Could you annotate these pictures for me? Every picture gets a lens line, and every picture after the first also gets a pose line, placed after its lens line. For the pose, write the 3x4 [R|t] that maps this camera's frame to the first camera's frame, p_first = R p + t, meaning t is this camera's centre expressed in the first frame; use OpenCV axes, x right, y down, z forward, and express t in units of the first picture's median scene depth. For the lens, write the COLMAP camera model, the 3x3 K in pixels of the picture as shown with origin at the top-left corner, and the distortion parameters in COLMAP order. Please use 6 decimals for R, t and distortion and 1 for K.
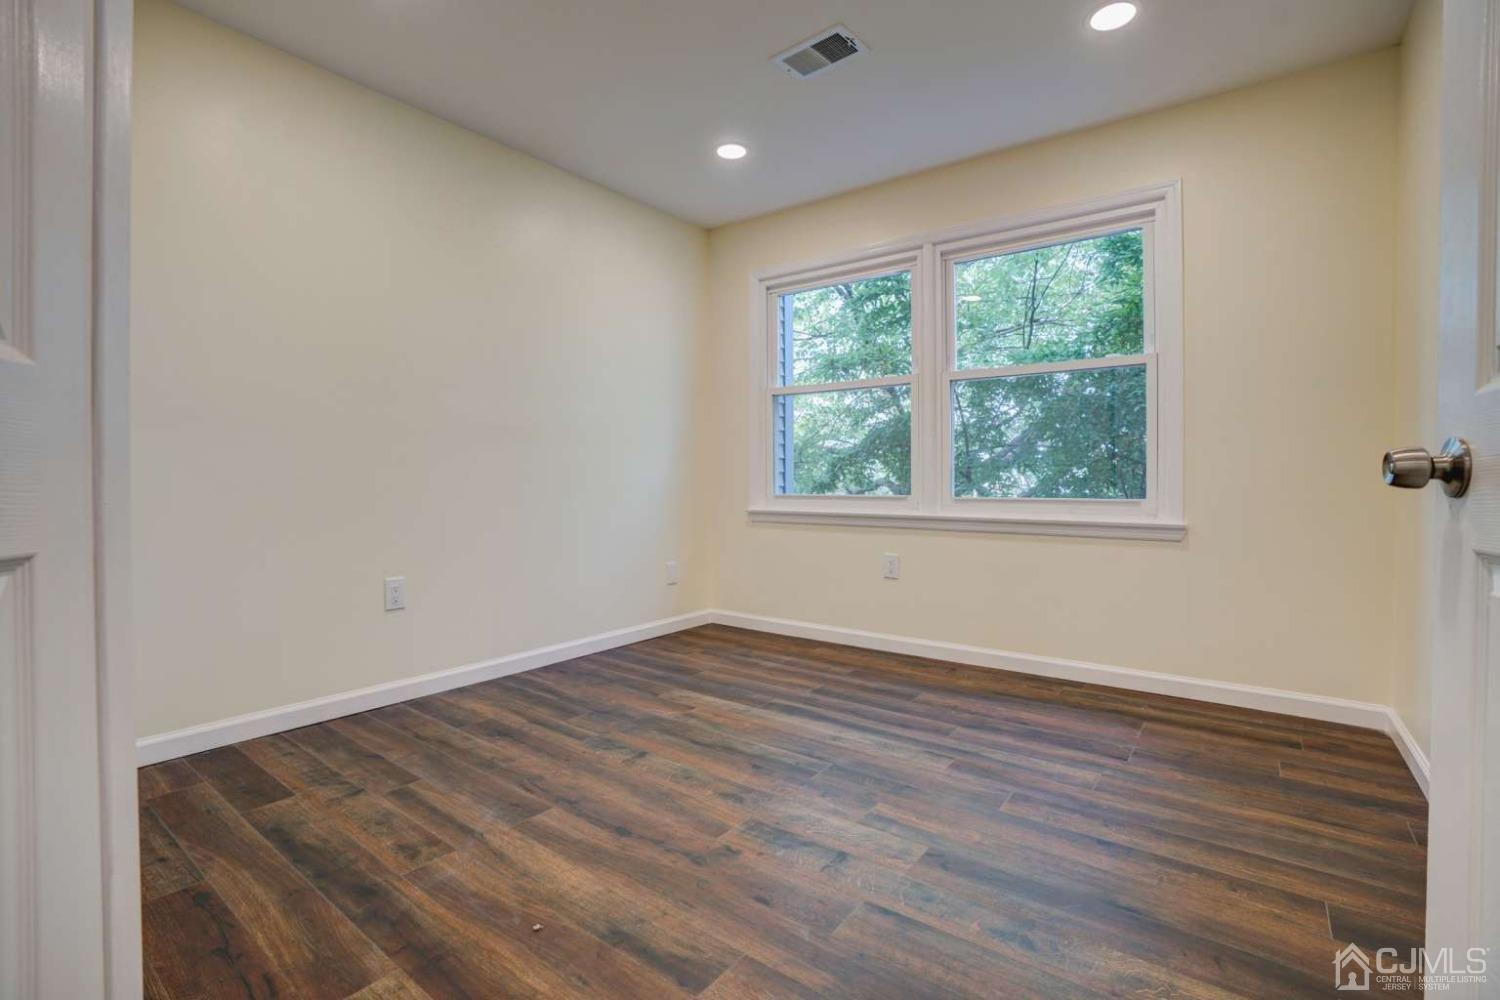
lens RADIAL K [[679.4, 0, 744.7], [0, 679.4, 489.9], [0, 0, 1]] dist [-0.014719, -0.000057]
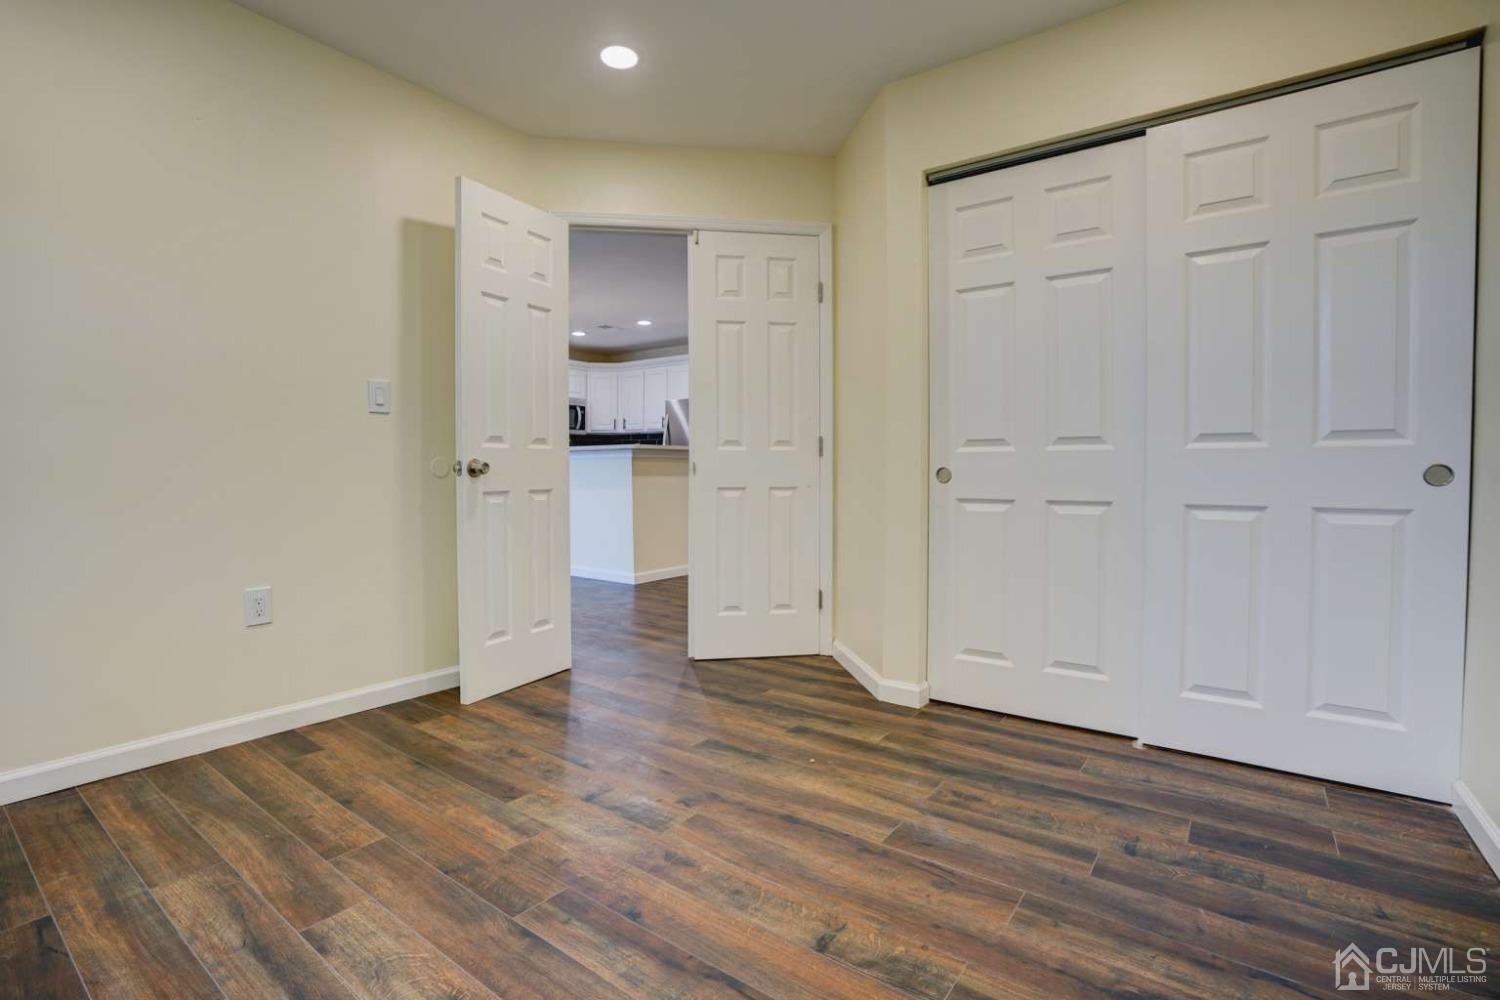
lens RADIAL K [[679.4, 0, 744.7], [0, 679.4, 489.9], [0, 0, 1]] dist [-0.014719, -0.000057]
pose [[-0.999867, -0.001193, -0.016289, -0.090544], [-0.001882, 0.999100, 0.042383, -0.031201], [0.016224, 0.042408, -0.998969, 1.895072]]
